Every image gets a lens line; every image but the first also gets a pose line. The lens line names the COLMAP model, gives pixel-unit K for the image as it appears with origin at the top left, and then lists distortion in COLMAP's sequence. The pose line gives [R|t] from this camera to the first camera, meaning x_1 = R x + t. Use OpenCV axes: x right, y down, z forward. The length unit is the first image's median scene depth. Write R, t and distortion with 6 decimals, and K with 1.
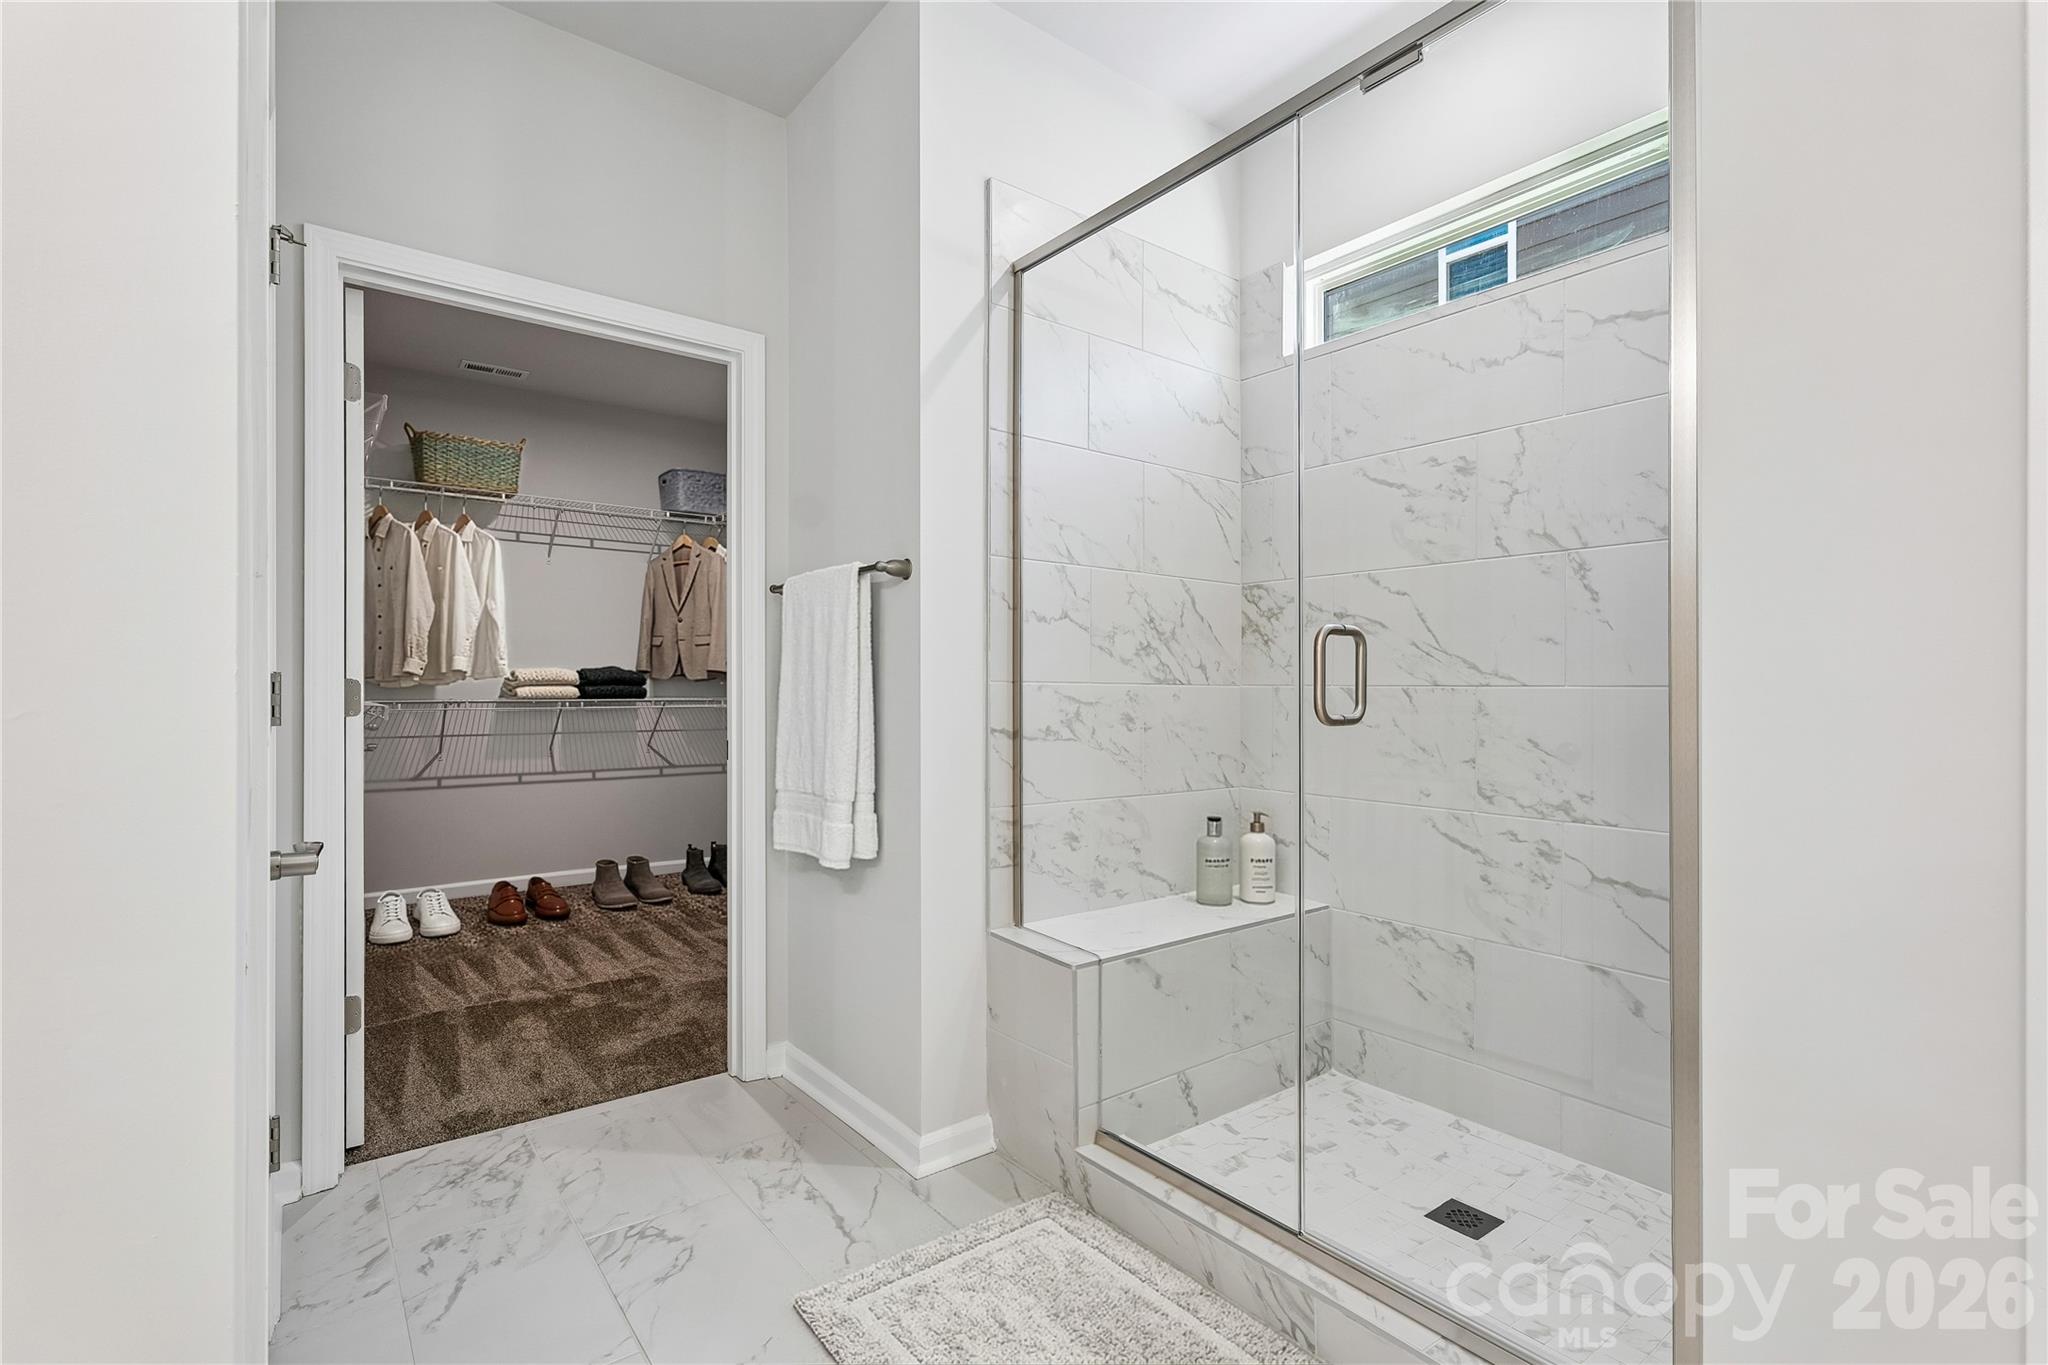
lens RADIAL K [[958.1, 0, 1028.6], [0, 958.1, 688.5], [0, 0, 1]] dist [0.000254, 0.000252]
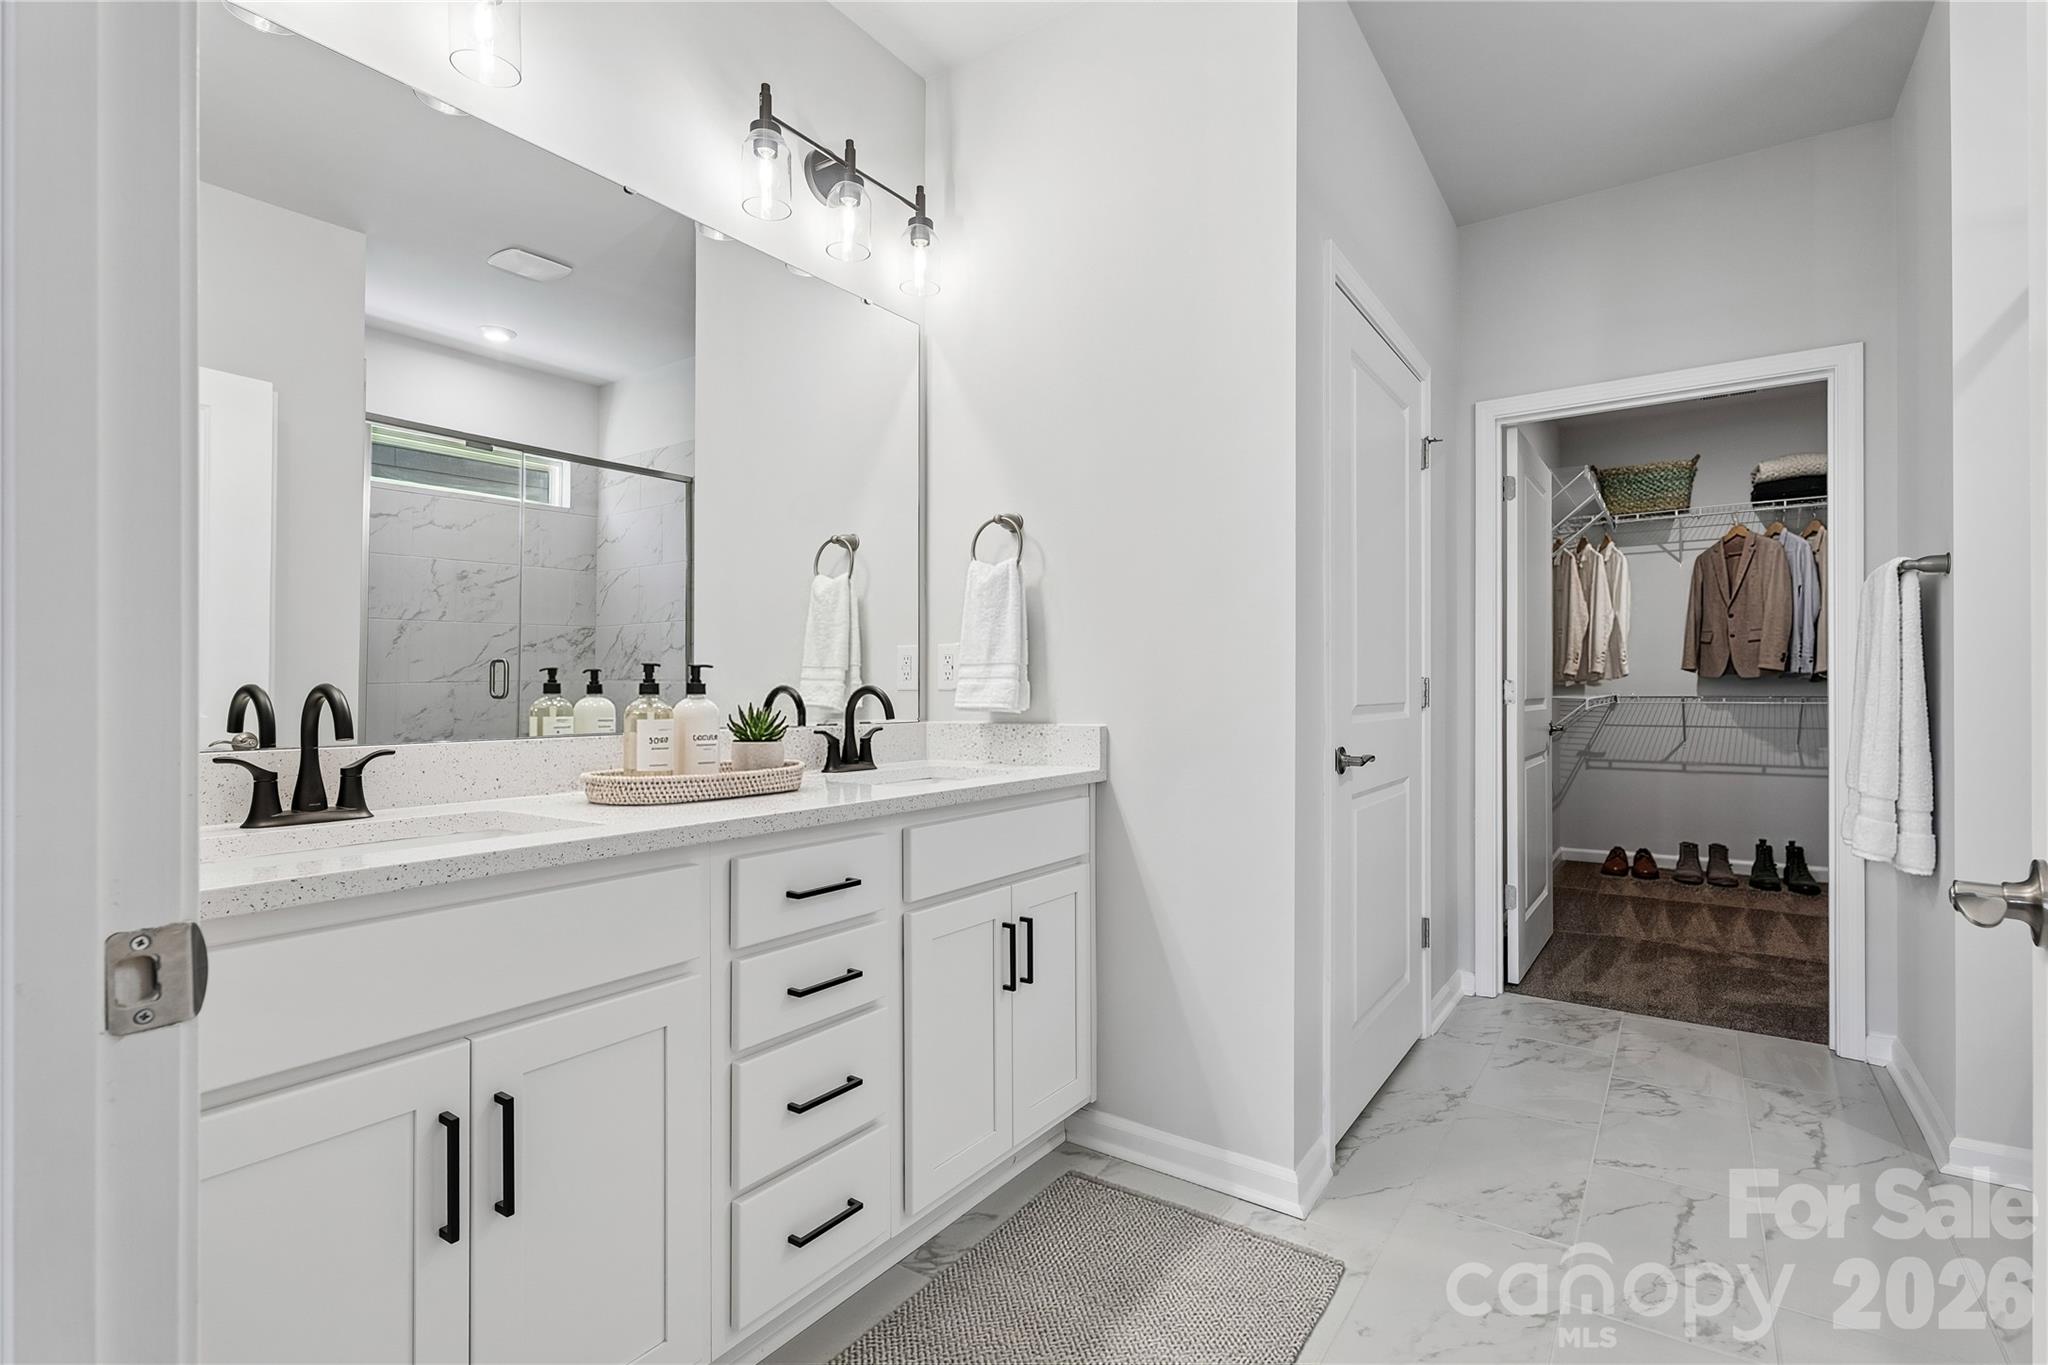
lens RADIAL K [[958.1, 0, 1028.6], [0, 958.1, 688.5], [0, 0, 1]] dist [0.000254, 0.000252]
pose [[0.301976, 0.001594, -0.953314, 0.445218], [0.001799, 0.999996, 0.002242, 0.001181], [0.953314, -0.002392, 0.301972, -0.171100]]
